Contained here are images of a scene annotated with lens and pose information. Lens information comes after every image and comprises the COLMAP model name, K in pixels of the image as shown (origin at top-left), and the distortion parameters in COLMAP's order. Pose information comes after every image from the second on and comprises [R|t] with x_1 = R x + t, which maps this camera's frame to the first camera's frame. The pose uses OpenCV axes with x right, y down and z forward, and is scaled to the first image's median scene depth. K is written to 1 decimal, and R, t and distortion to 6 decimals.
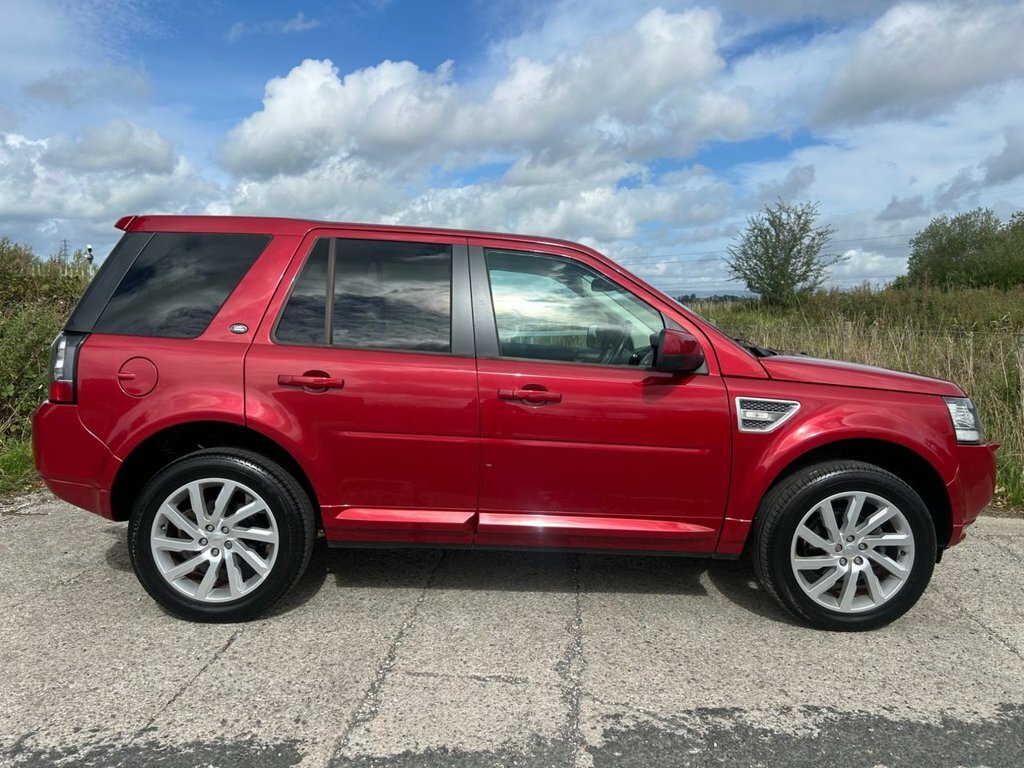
lens RADIAL K [[772.5, 0, 505.2], [0, 772.5, 382.1], [0, 0, 1]] dist [0.041705, -0.041411]
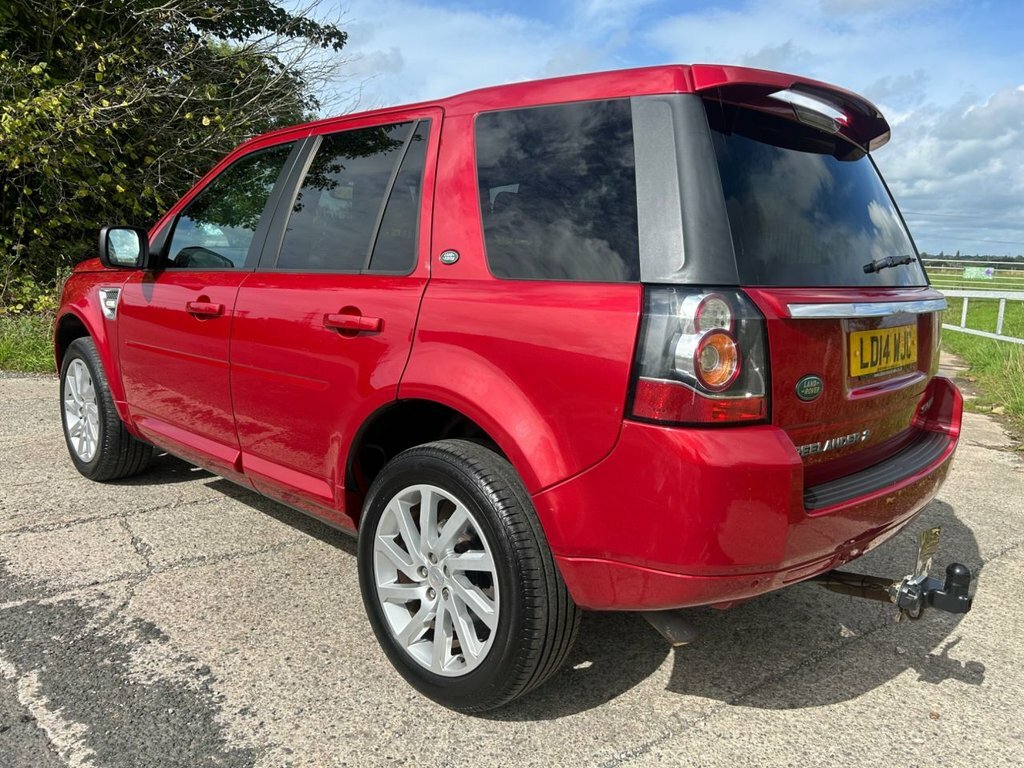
lens RADIAL K [[773.2, 0, 509.2], [0, 773.2, 367.5], [0, 0, 1]] dist [0.033421, -0.027858]
pose [[0.675612, 0.121461, -0.727183, 1.212286], [-0.098572, 0.992362, 0.074173, -0.011993], [0.730638, 0.021568, 0.682425, 0.654707]]
